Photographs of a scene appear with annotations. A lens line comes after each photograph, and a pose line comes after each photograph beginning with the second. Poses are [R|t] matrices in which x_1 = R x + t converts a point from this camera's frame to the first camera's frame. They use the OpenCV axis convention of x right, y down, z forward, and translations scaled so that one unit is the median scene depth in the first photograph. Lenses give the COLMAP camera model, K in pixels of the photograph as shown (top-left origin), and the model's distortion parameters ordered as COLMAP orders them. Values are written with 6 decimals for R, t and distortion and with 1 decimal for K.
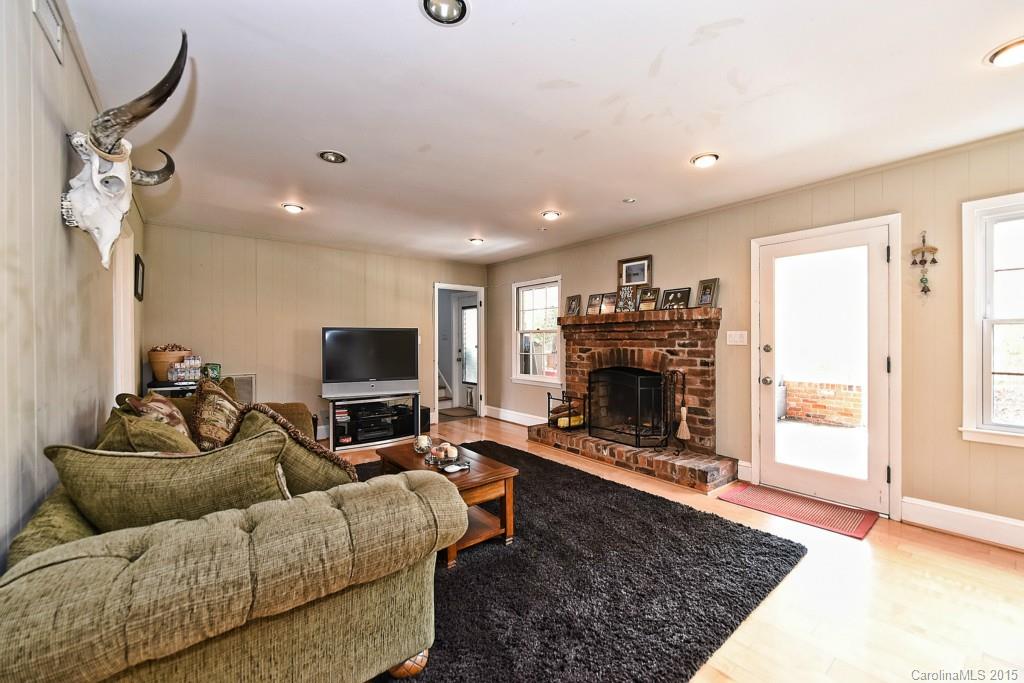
lens RADIAL K [[407.3, 0, 515.2], [0, 407.3, 343.3], [0, 0, 1]] dist [-0.001183, 0.000091]
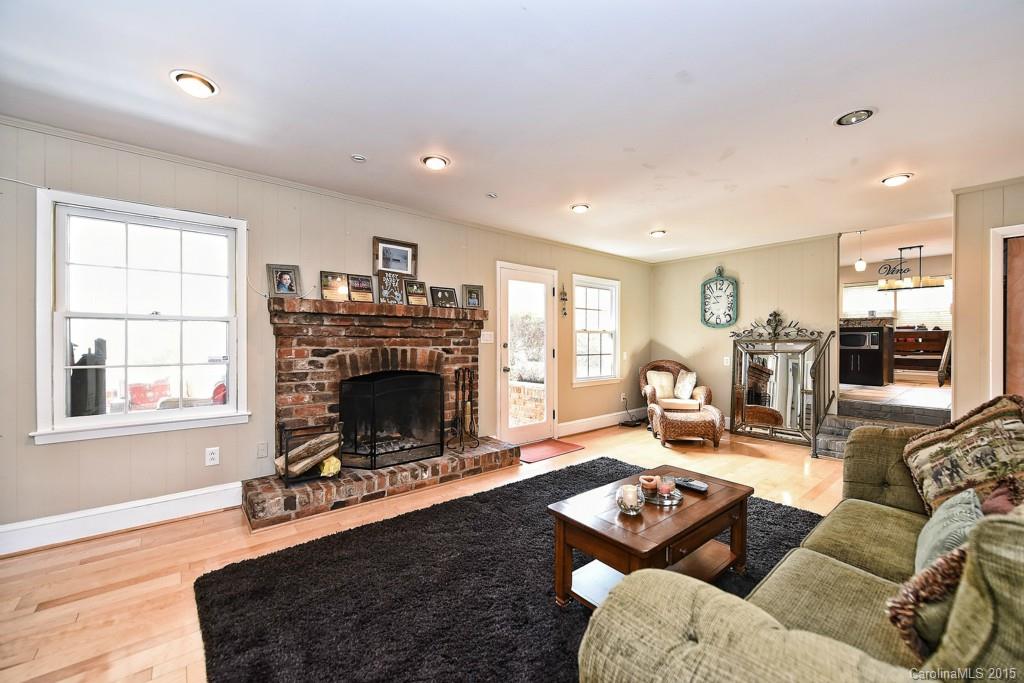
lens RADIAL K [[407.3, 0, 509.6], [0, 407.3, 342.8], [0, 0, 1]] dist [-0.001183, 0.000091]
pose [[-0.022618, -0.006569, 0.999723, -0.604115], [0.000516, 0.999978, 0.006582, -0.003758], [-0.999744, 0.000665, -0.022614, 0.850689]]
